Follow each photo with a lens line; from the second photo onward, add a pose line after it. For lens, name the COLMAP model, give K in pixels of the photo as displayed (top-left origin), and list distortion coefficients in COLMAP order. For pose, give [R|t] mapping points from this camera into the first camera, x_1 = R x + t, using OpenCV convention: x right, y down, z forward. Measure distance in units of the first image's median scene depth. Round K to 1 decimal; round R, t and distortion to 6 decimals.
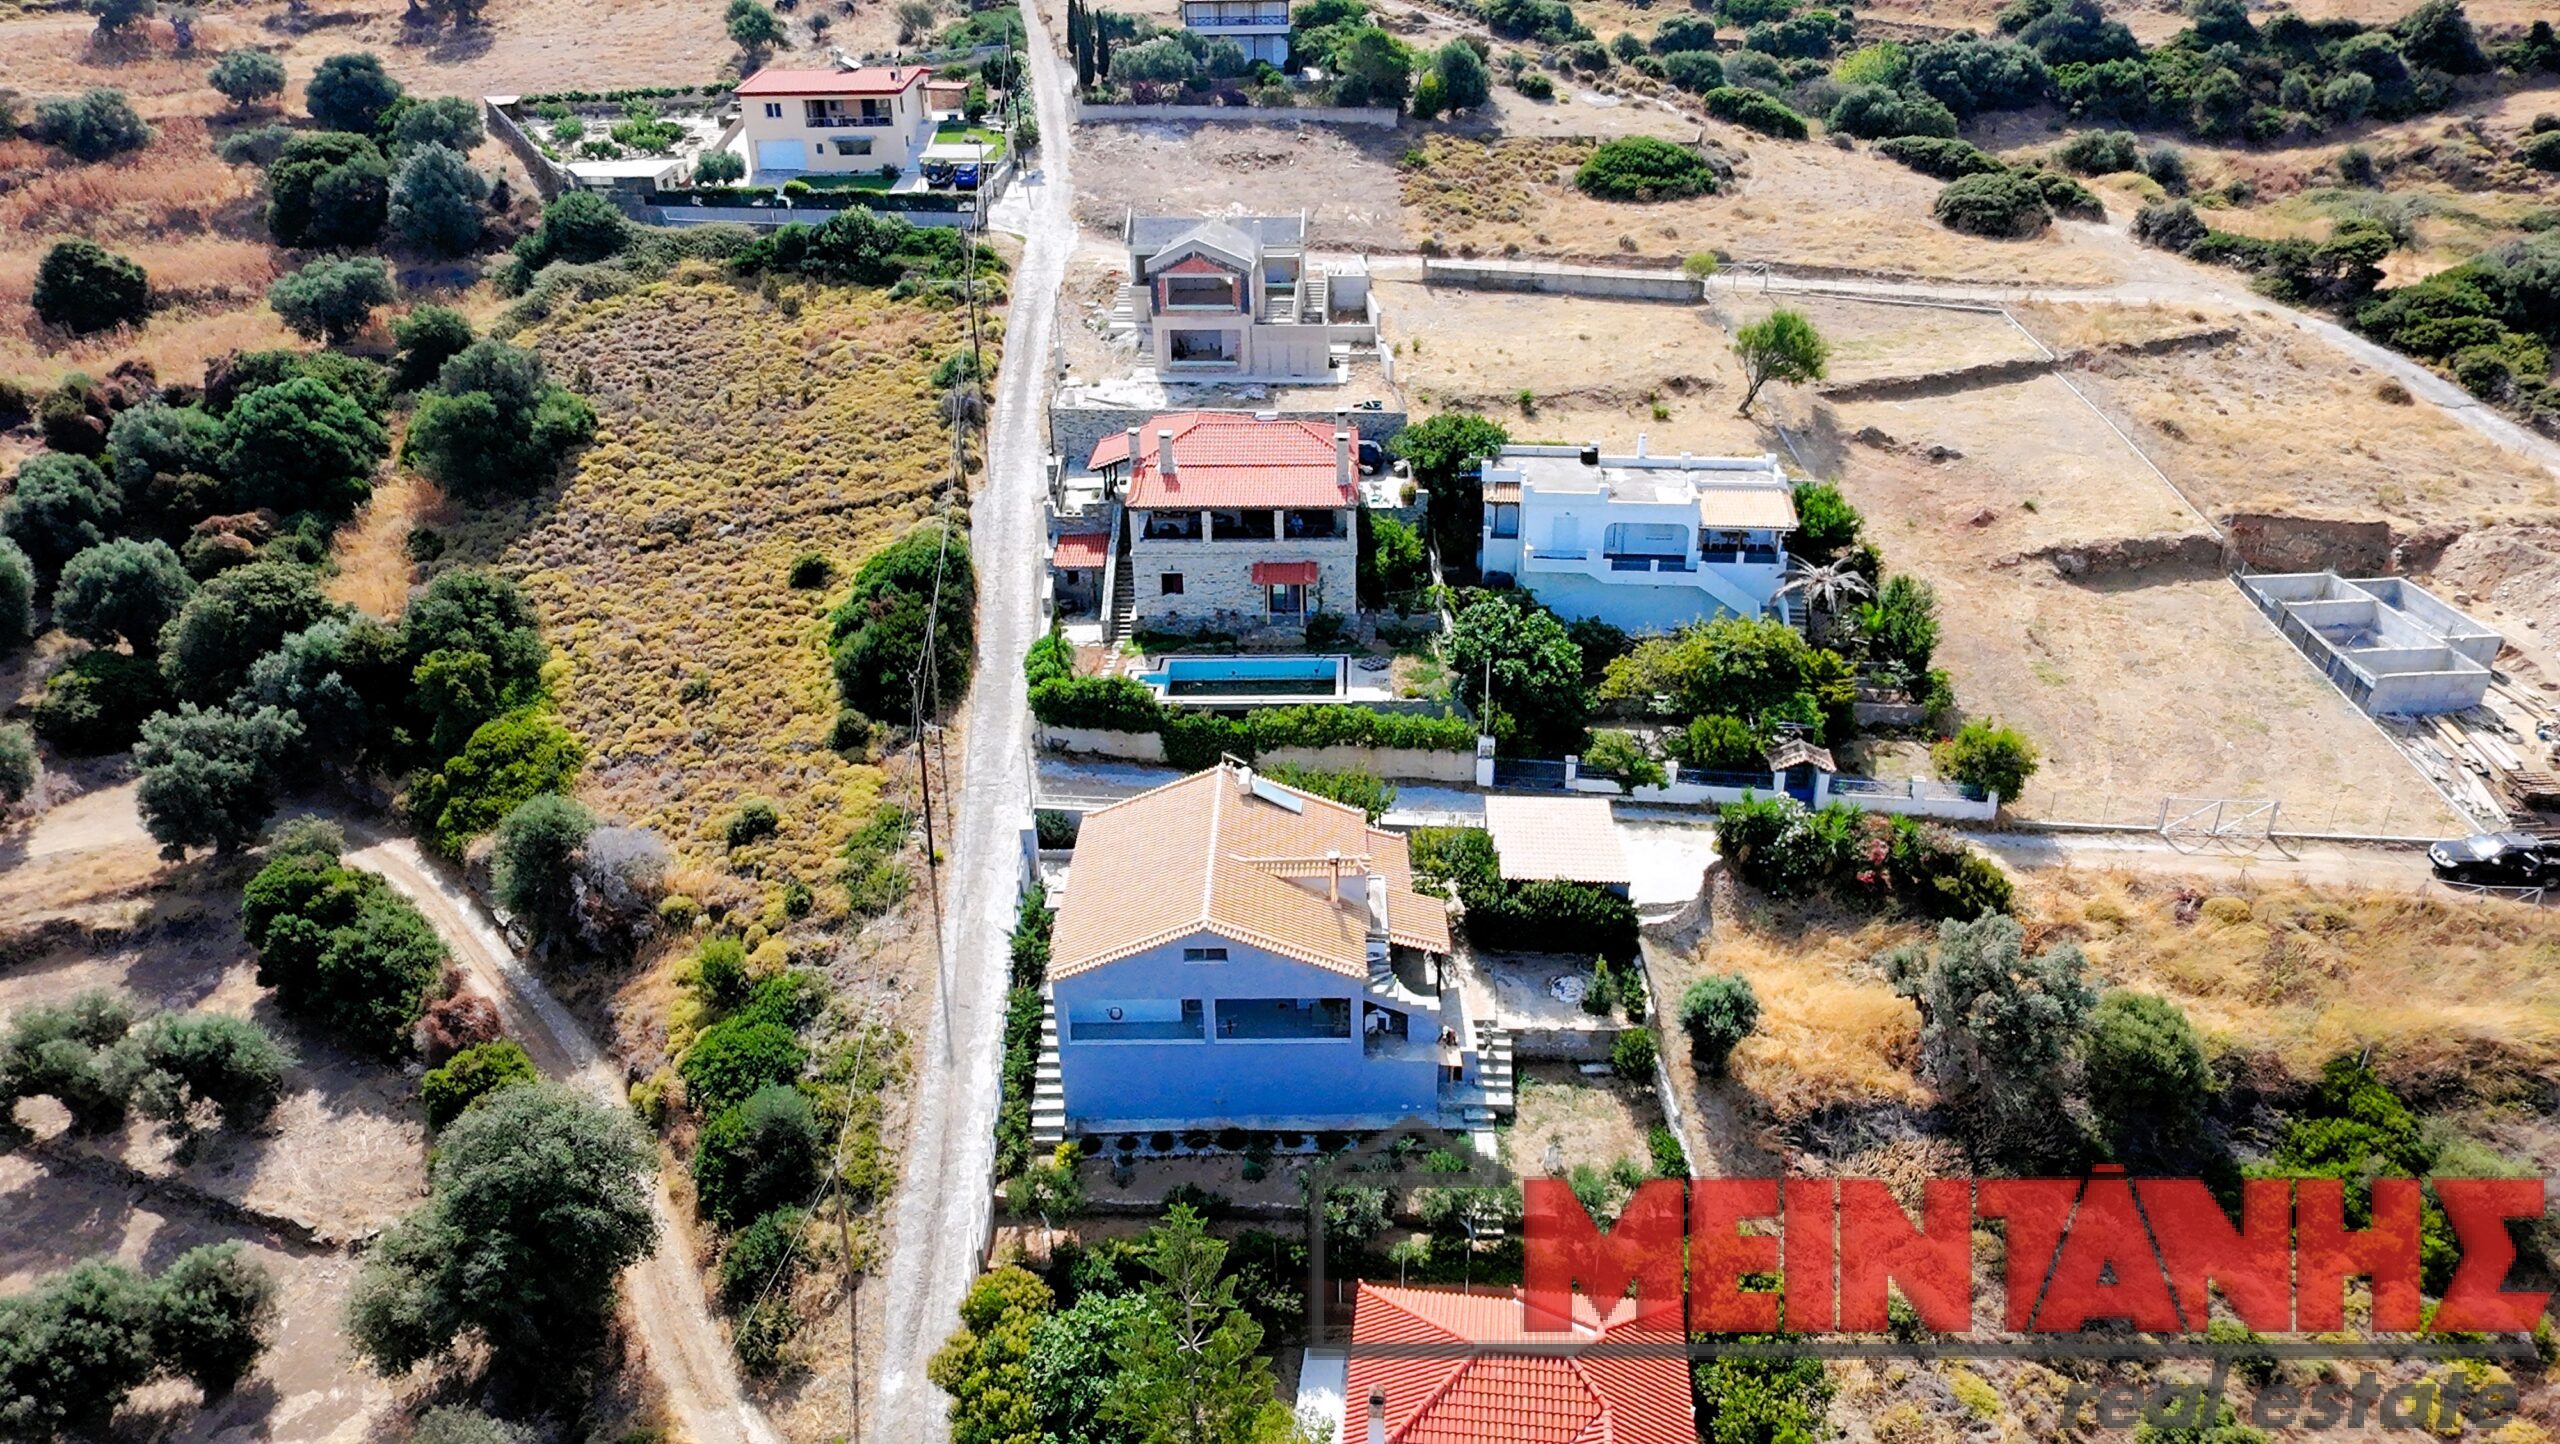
lens RADIAL K [[1637.0, 0, 1283.1], [0, 1637.0, 731.8], [0, 0, 1]] dist [0.006898, -0.003293]
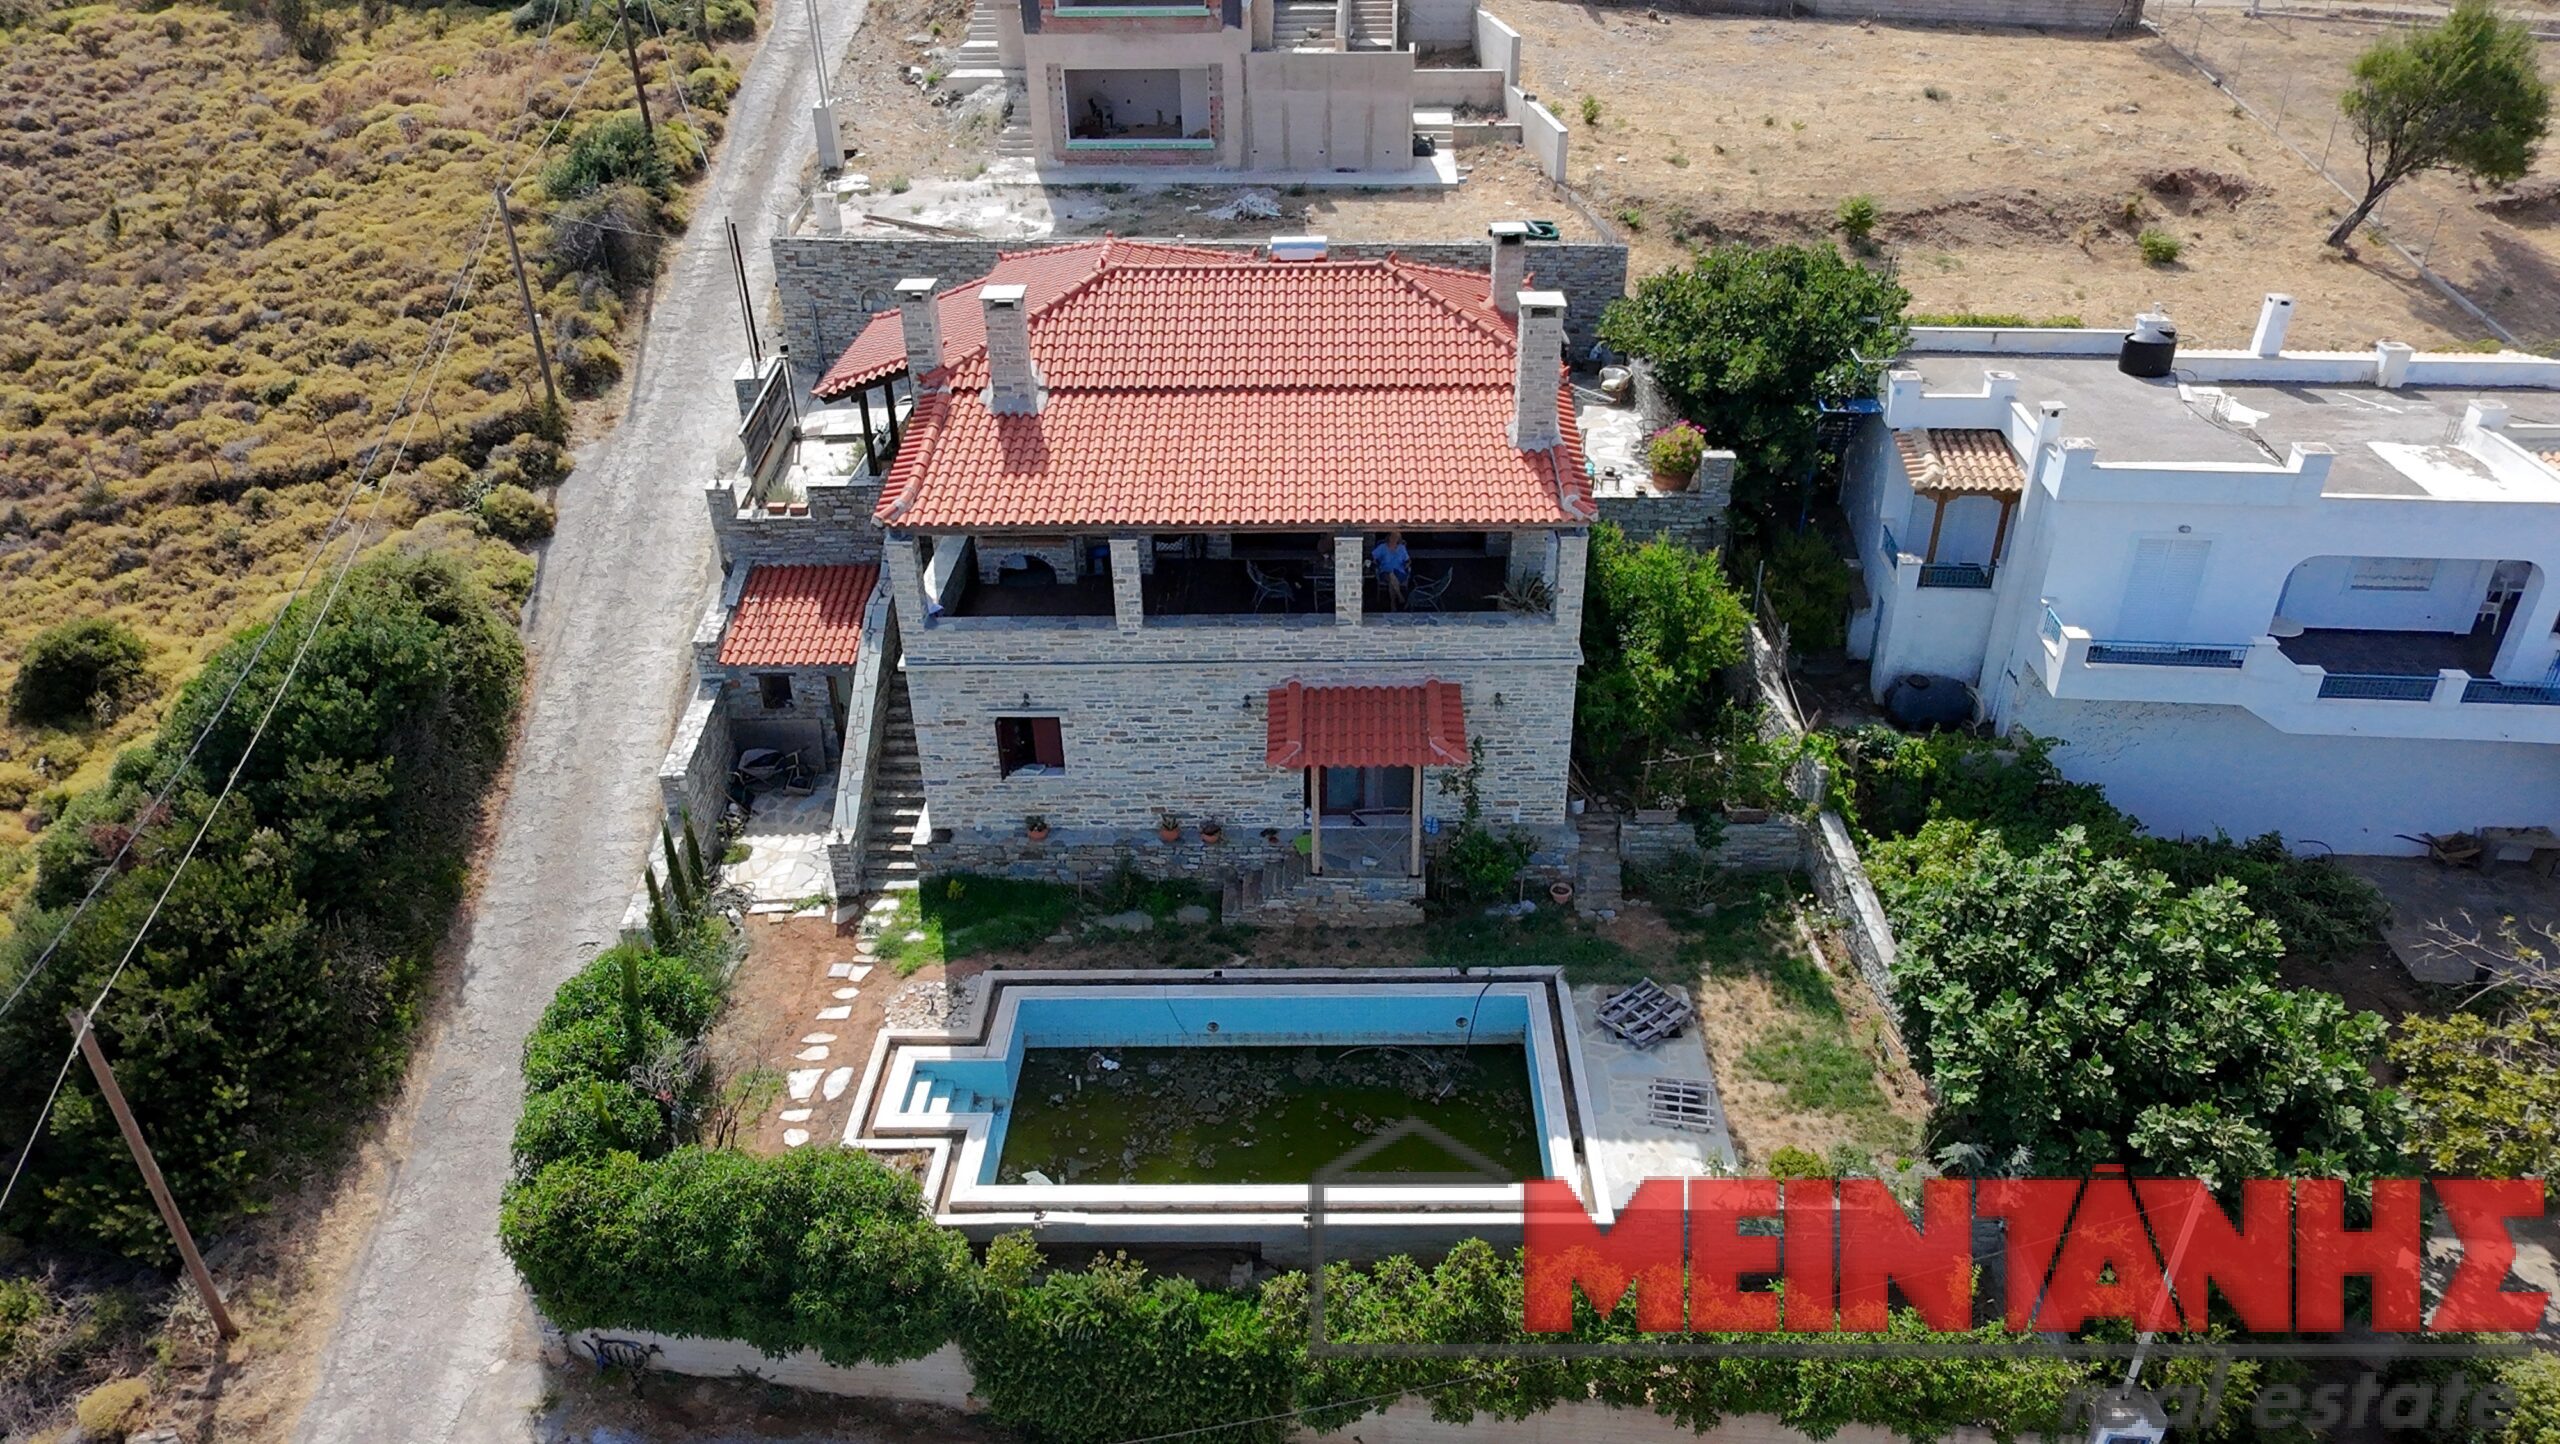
lens RADIAL K [[1637.0, 0, 1294.7], [0, 1637.0, 724.2], [0, 0, 1]] dist [0.006898, -0.003293]
pose [[0.999794, -0.007102, 0.018993, -0.016049], [0.005769, 0.997575, 0.069357, -0.098259], [-0.019439, -0.069233, 0.997411, 0.550724]]
